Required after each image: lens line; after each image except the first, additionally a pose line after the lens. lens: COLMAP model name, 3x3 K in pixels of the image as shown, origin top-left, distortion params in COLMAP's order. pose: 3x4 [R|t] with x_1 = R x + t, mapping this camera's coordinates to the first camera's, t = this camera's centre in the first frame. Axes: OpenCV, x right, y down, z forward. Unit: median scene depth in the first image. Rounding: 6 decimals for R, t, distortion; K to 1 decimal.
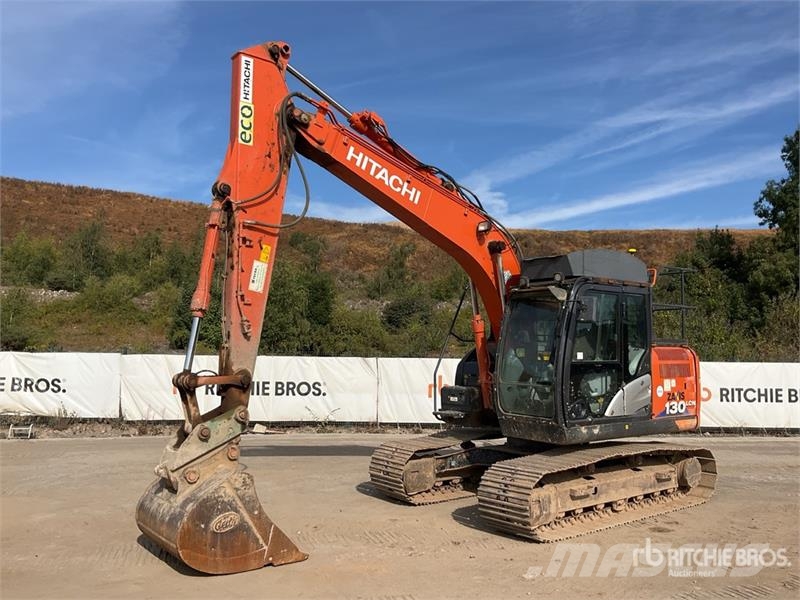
lens RADIAL K [[659.6, 0, 394.6], [0, 659.6, 302.2], [0, 0, 1]] dist [0.106419, -0.221526]
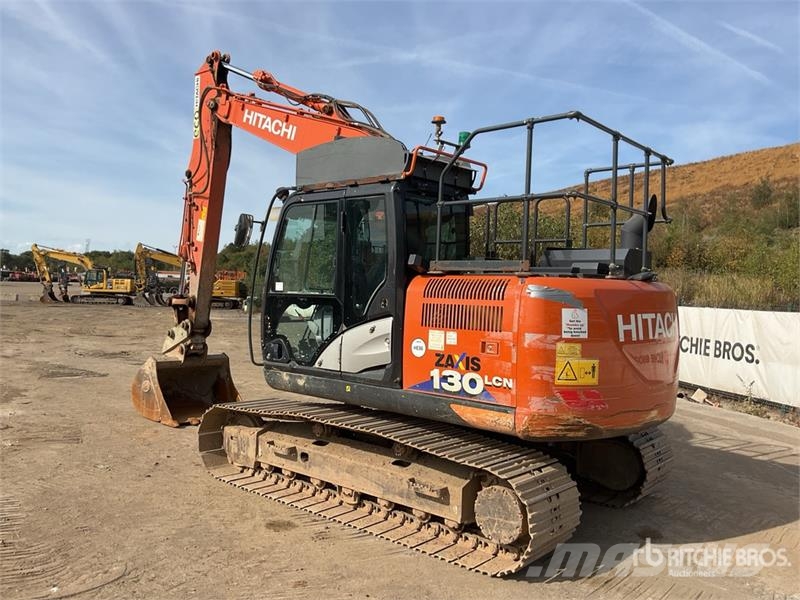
lens RADIAL K [[659.6, 0, 394.6], [0, 659.6, 302.2], [0, 0, 1]] dist [0.106419, -0.221526]
pose [[0.208949, 0.012888, -0.977842, 0.933671], [0.039767, 0.998974, 0.021664, 0.073910], [0.977118, -0.043412, 0.208223, 0.811814]]
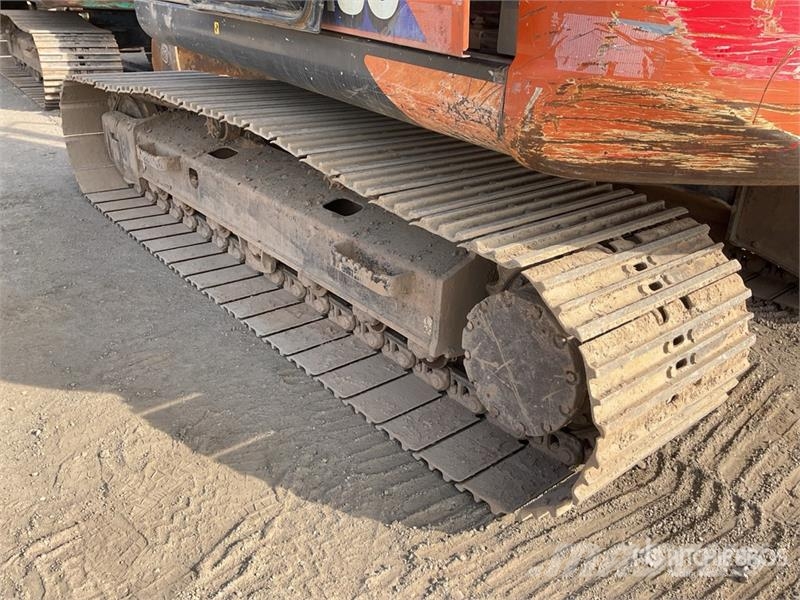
lens RADIAL K [[659.6, 0, 394.6], [0, 659.6, 302.2], [0, 0, 1]] dist [0.106419, -0.221526]
pose [[-0.395833, 0.322777, -0.859728, 0.602059], [0.050027, 0.942383, 0.330776, 0.175227], [0.916959, 0.087922, -0.389173, 1.059572]]
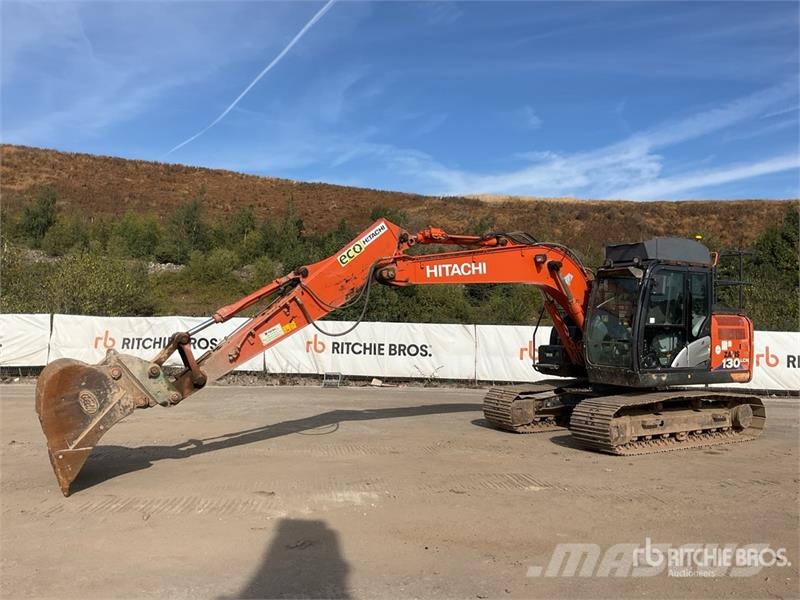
lens RADIAL K [[659.6, 0, 394.6], [0, 659.6, 302.2], [0, 0, 1]] dist [0.106419, -0.221526]
pose [[0.993506, 0.007602, -0.113527, -0.064375], [-0.002849, 0.999115, 0.041966, -0.007680], [0.113745, -0.041370, 0.992648, -0.304852]]
